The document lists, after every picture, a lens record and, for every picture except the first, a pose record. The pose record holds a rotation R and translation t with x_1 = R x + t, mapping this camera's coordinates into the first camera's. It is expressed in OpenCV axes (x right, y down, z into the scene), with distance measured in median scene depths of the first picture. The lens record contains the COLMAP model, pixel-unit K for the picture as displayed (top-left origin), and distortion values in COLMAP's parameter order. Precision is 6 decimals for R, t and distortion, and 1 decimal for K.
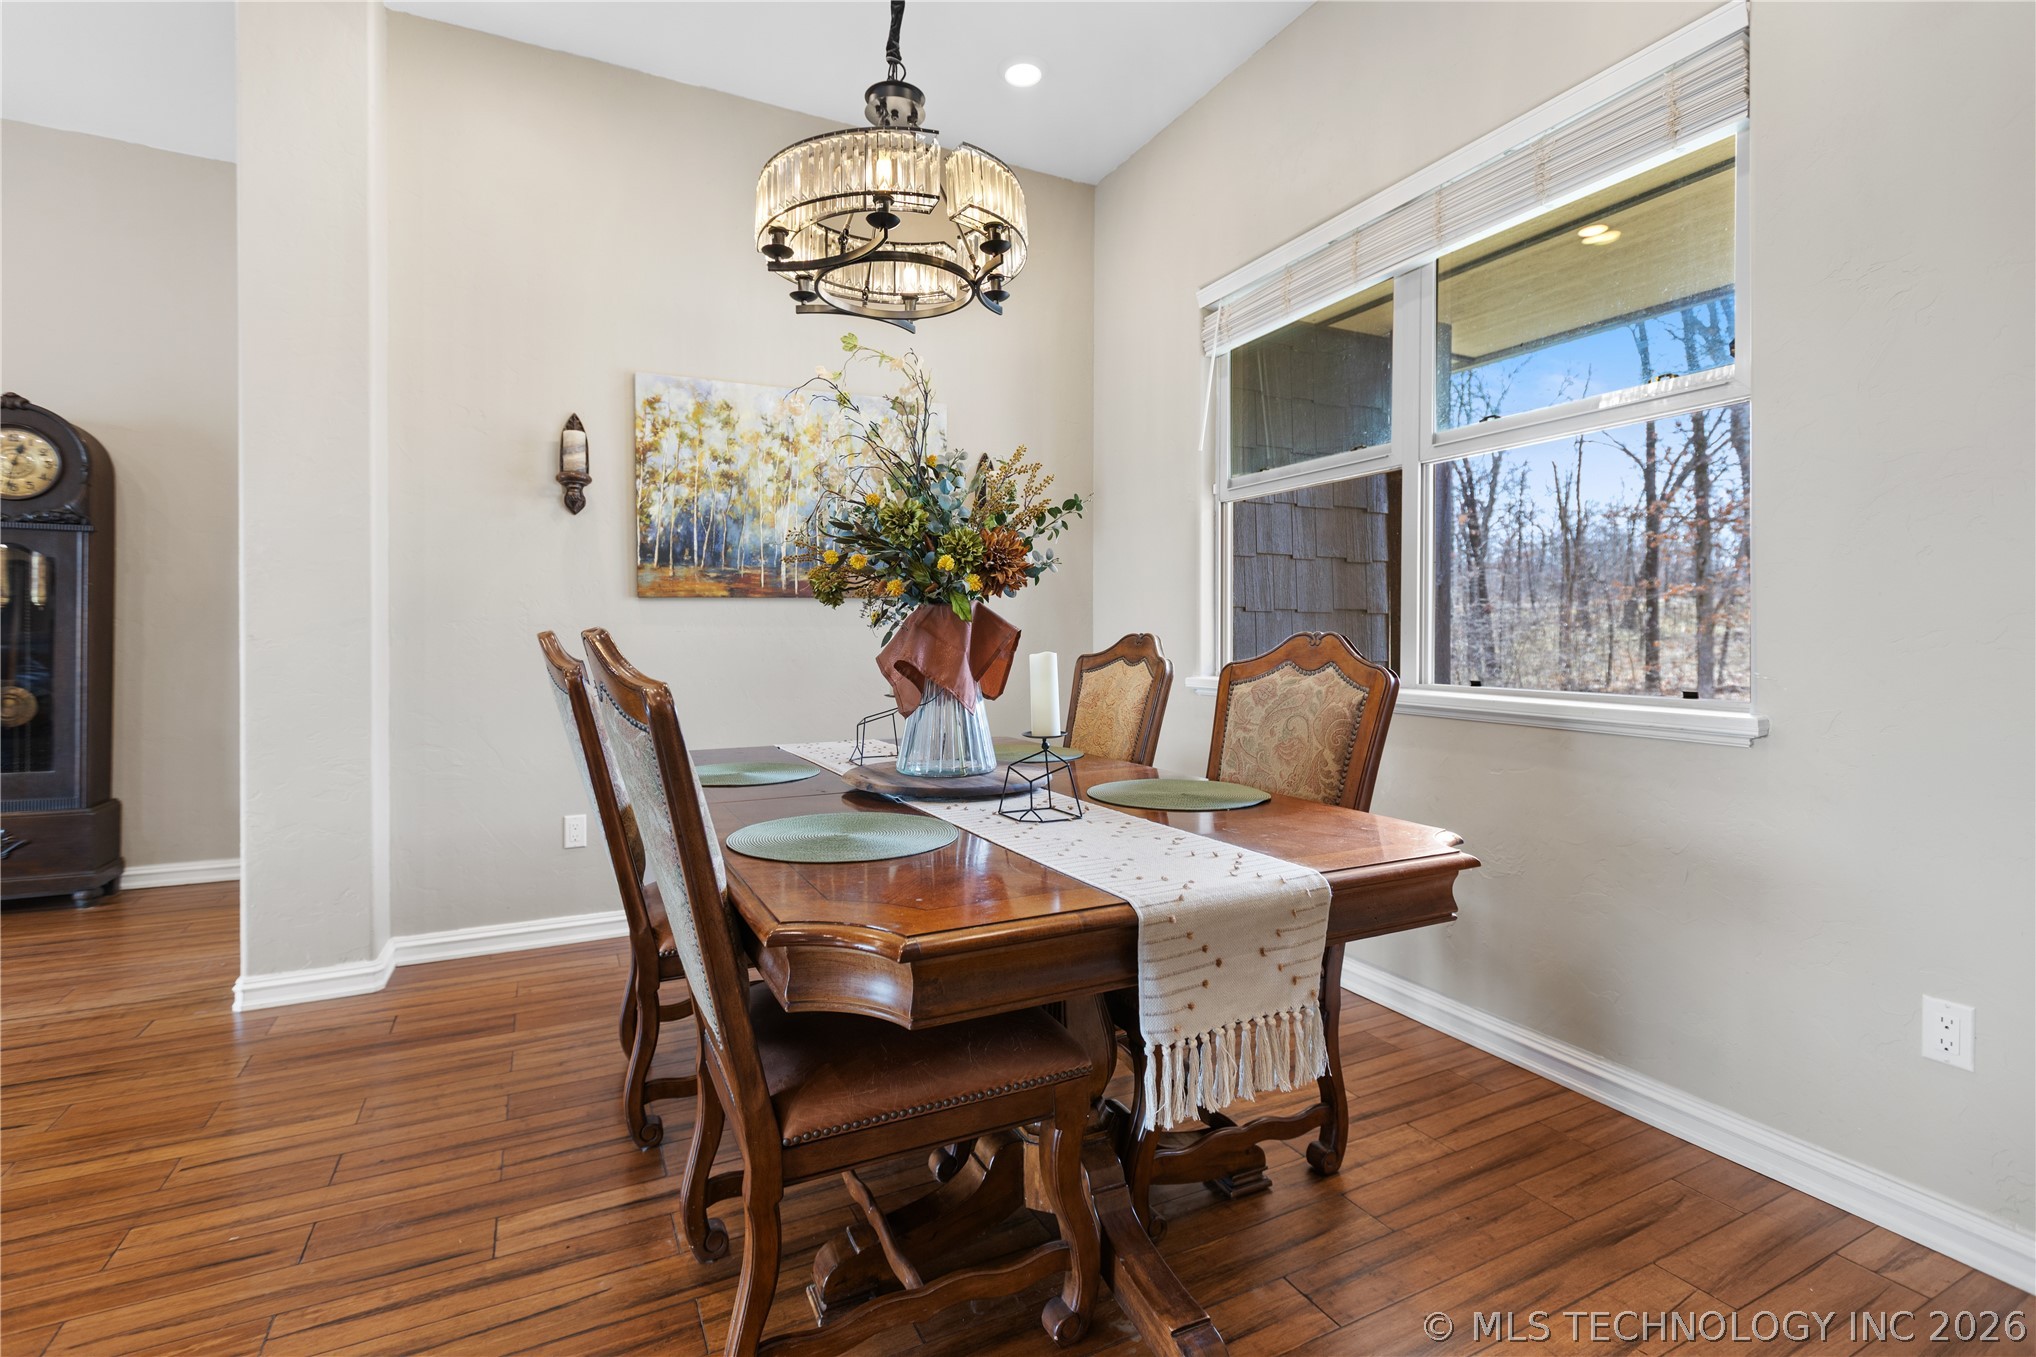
lens RADIAL K [[931.5, 0, 1015.4], [0, 931.5, 640.2], [0, 0, 1]] dist [0.008521, -0.003920]
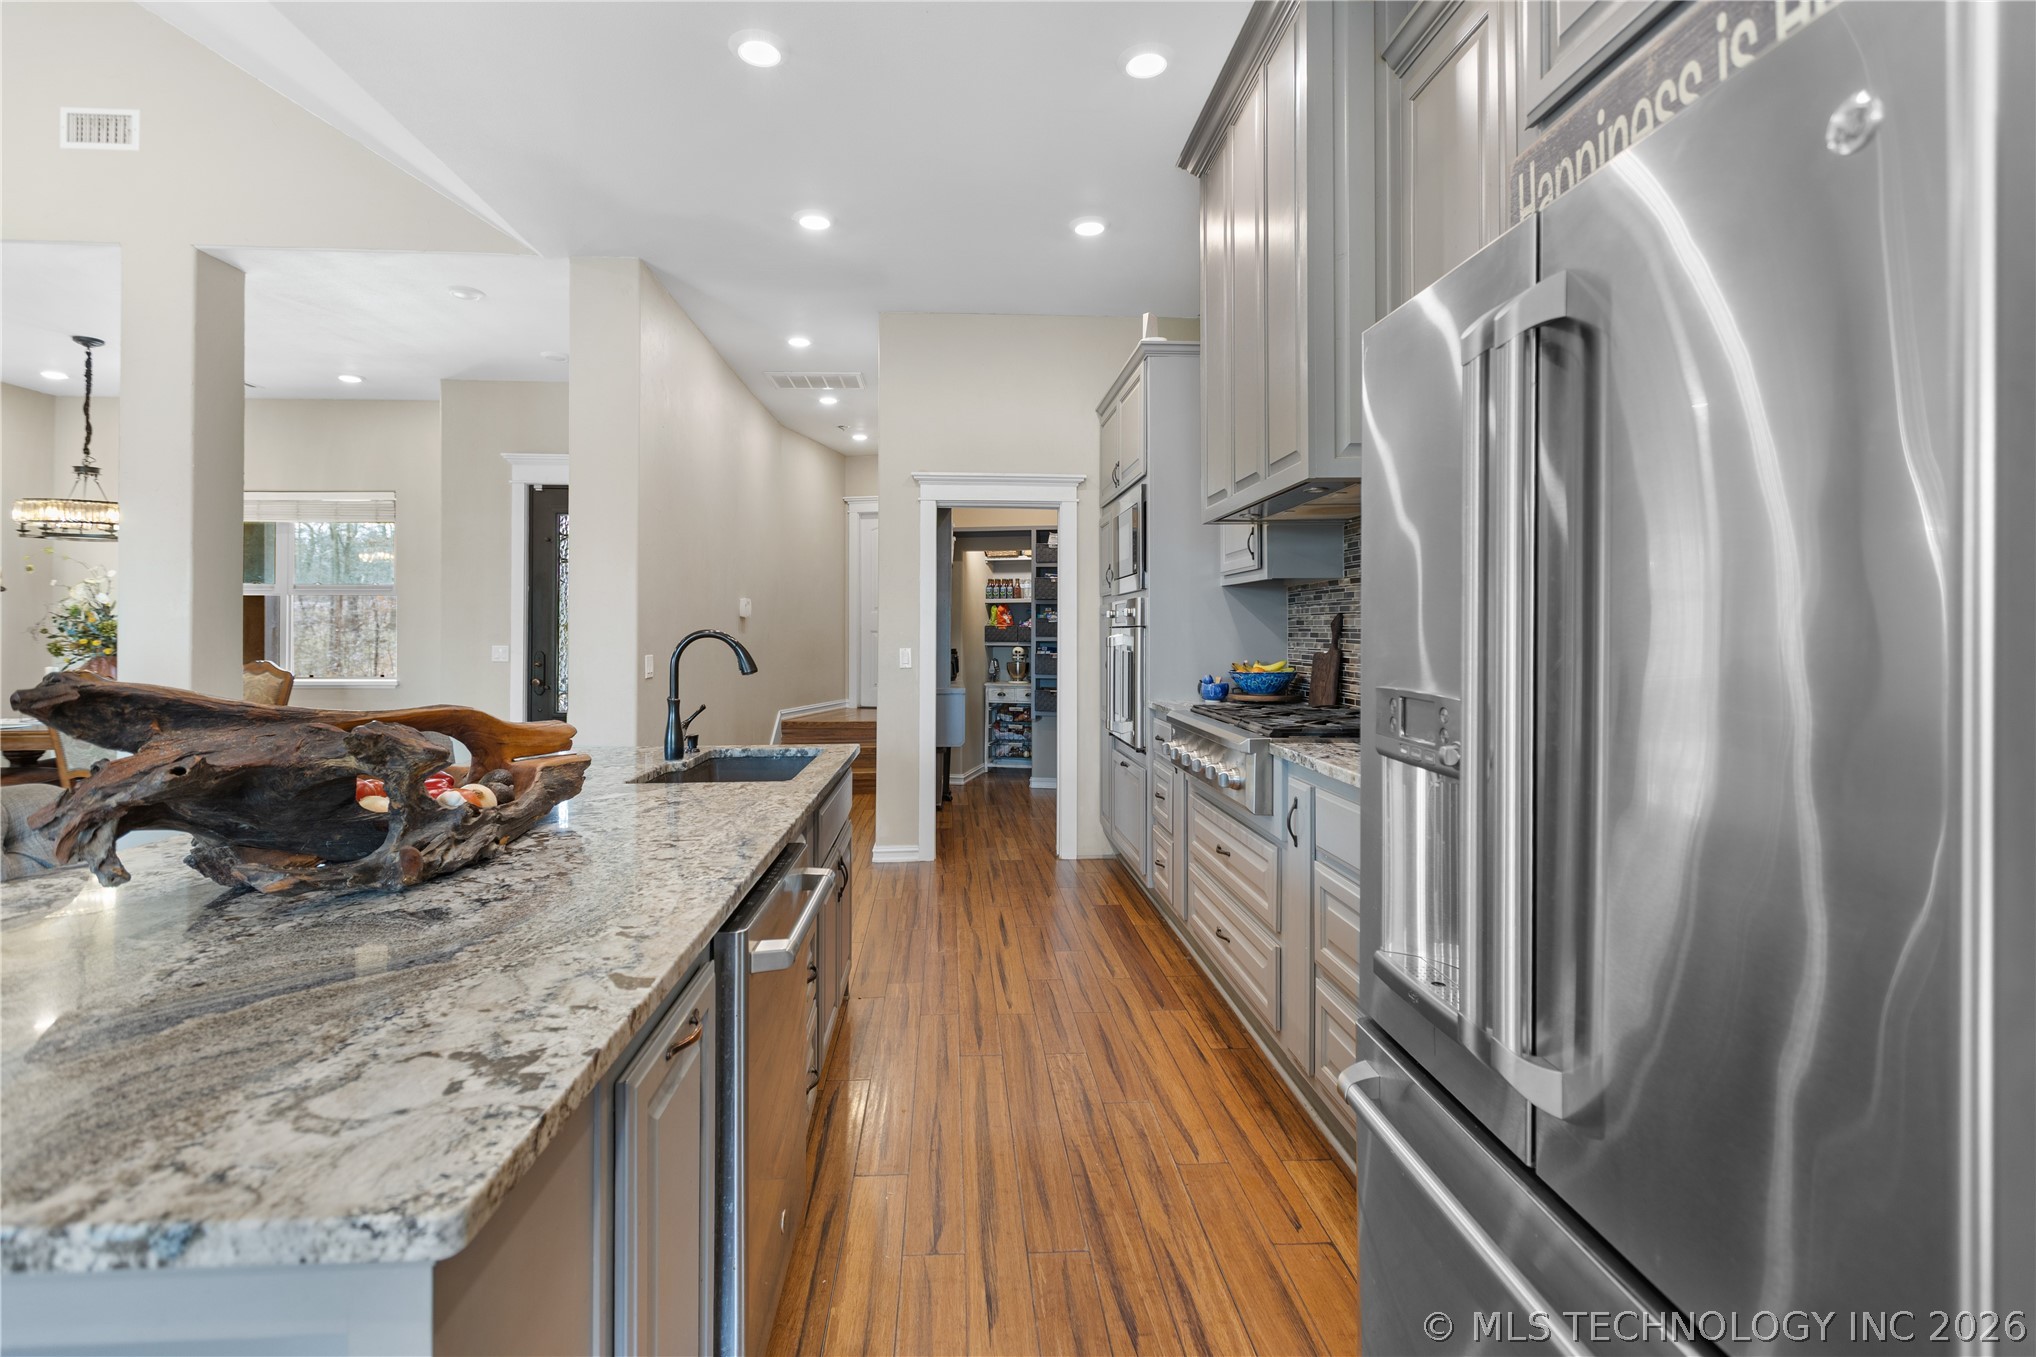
lens RADIAL K [[931.5, 0, 984.4], [0, 931.5, 630.4], [0, 0, 1]] dist [0.008521, -0.003920]
pose [[0.417081, 0.008237, 0.908832, -0.093382], [-0.002854, 0.999966, -0.007753, -0.005970], [-0.908865, 0.000639, 0.417090, -0.154548]]
